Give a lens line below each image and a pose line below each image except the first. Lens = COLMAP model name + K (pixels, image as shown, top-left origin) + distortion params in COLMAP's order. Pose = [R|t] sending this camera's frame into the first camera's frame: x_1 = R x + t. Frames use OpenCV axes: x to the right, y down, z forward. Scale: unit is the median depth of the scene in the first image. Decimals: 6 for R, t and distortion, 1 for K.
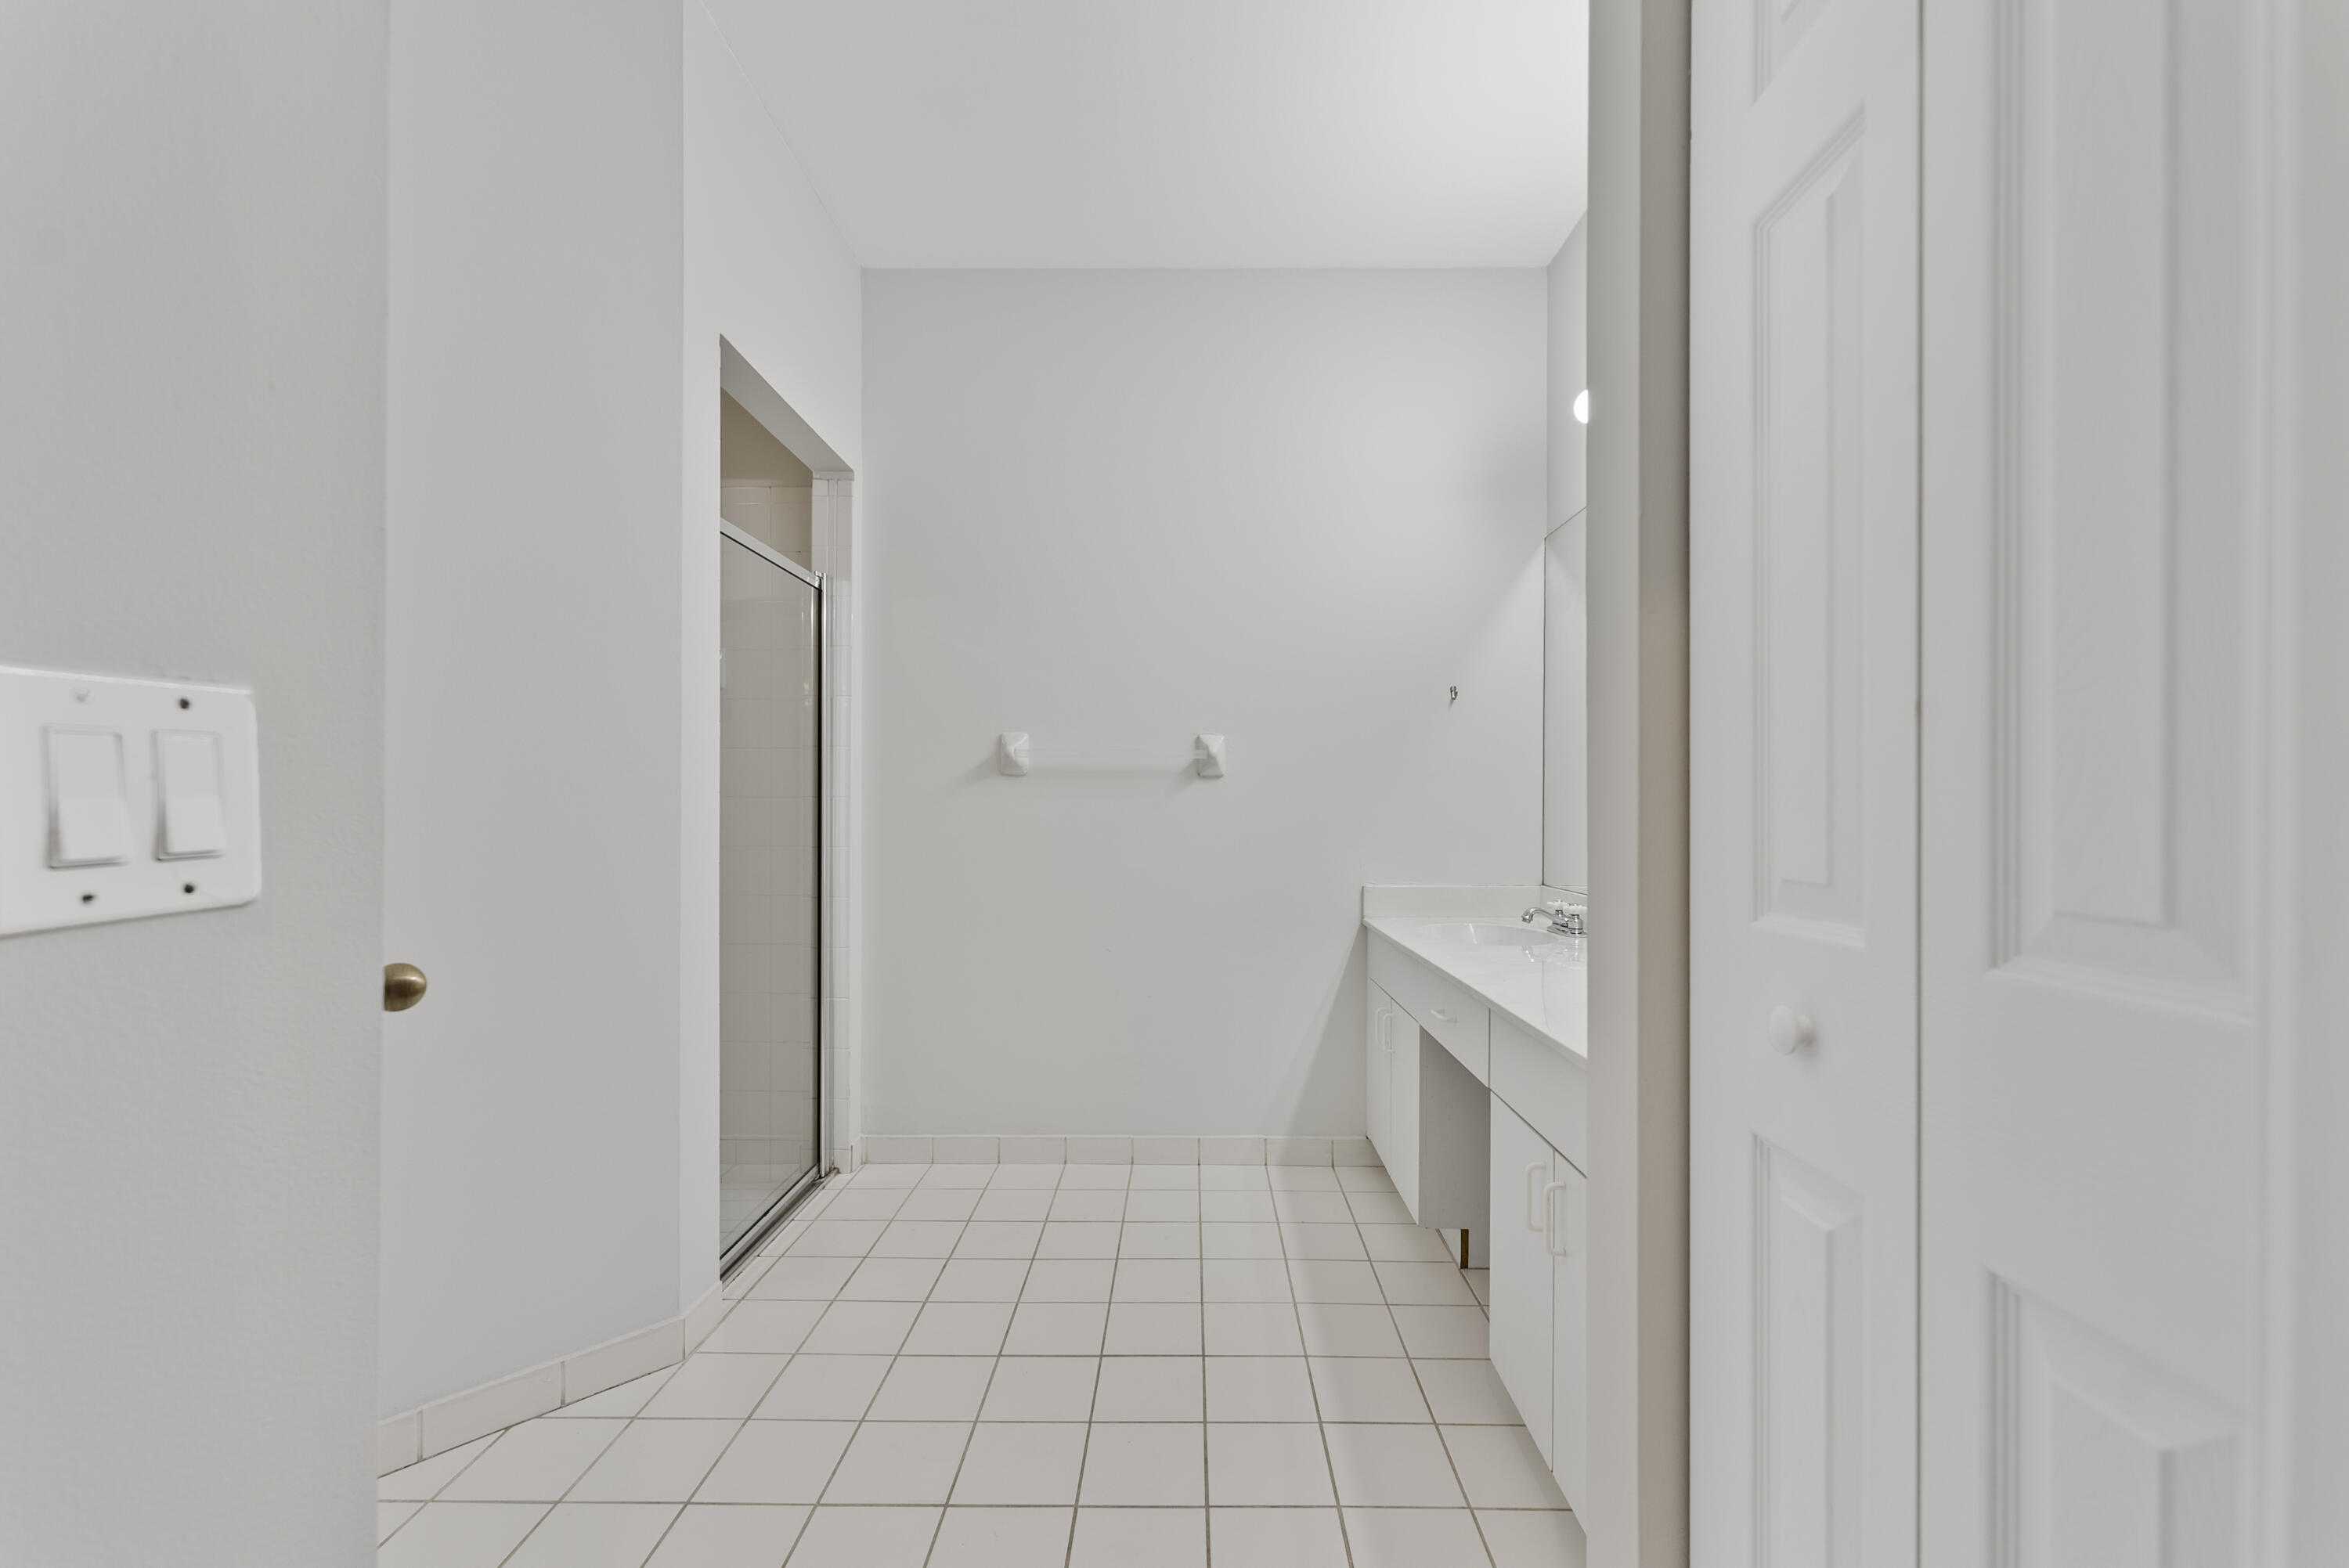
lens RADIAL K [[969.2, 0, 1172.3], [0, 969.2, 802.7], [0, 0, 1]] dist [0.003899, -0.000455]
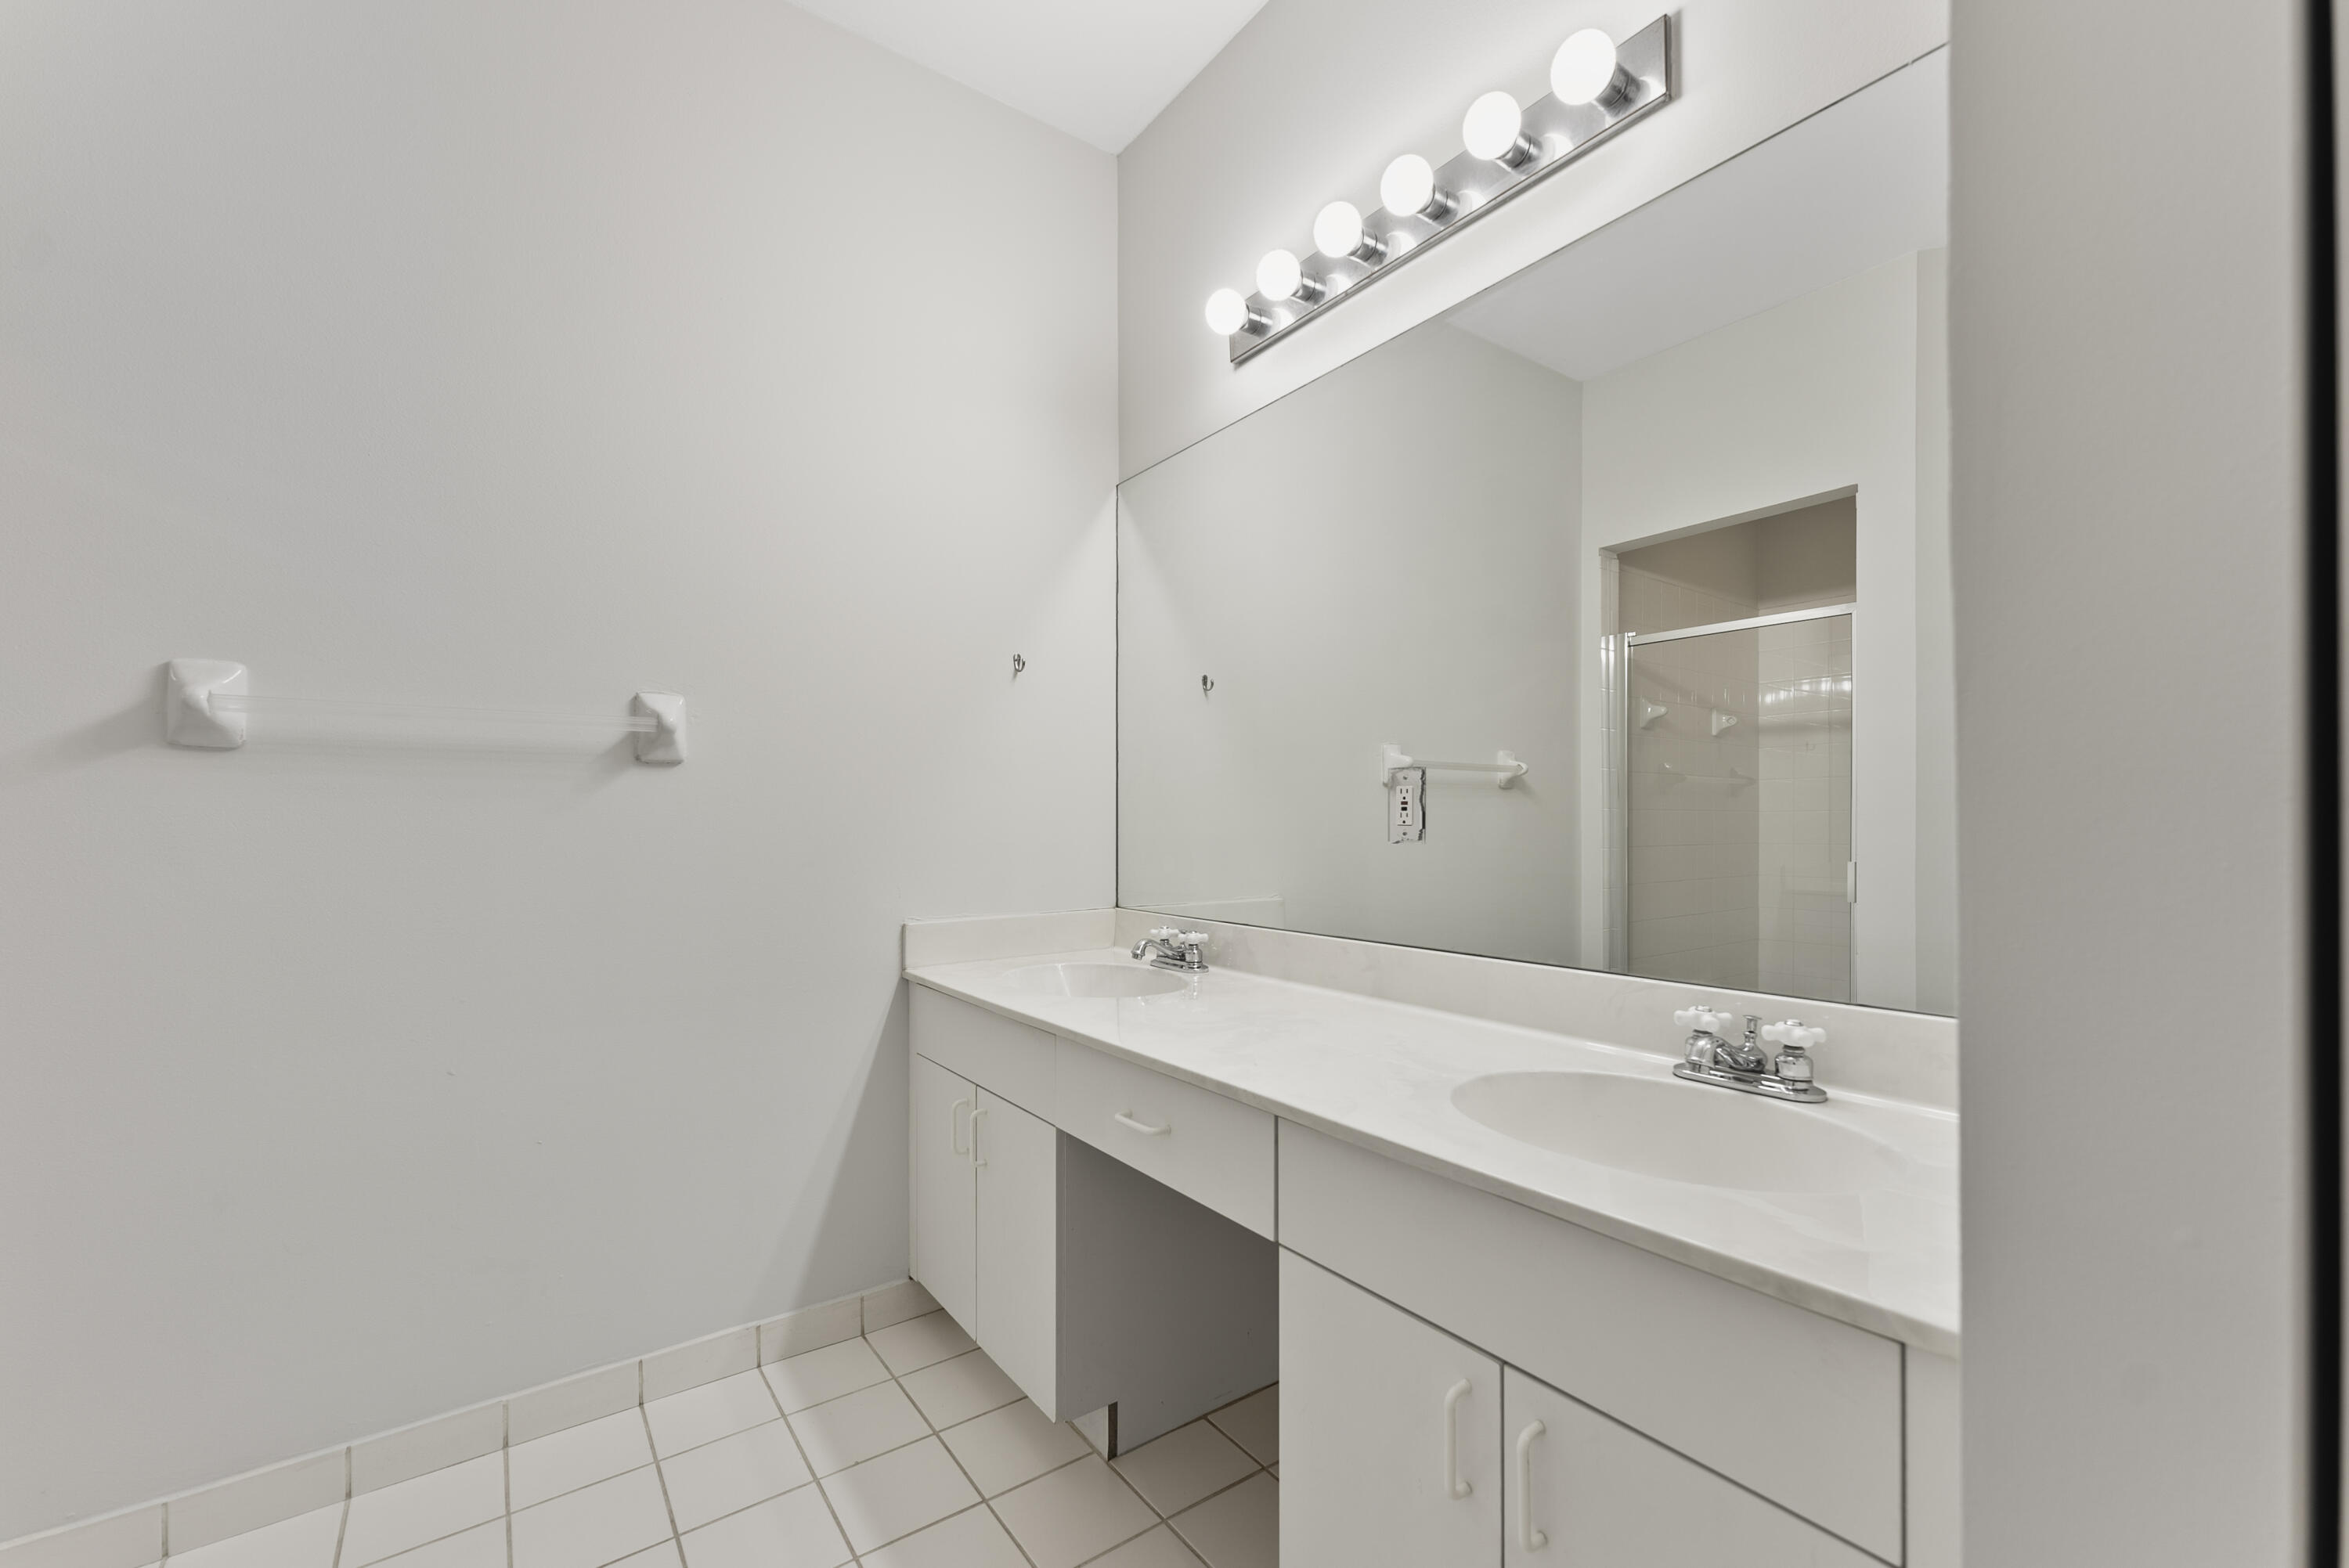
lens RADIAL K [[969.2, 0, 1189.1], [0, 969.2, 819.1], [0, 0, 1]] dist [0.003899, -0.000455]
pose [[0.801361, -0.002807, 0.598175, -0.059769], [0.001603, 0.999995, 0.002545, 0.008133], [-0.598179, -0.001081, 0.801362, 0.309204]]
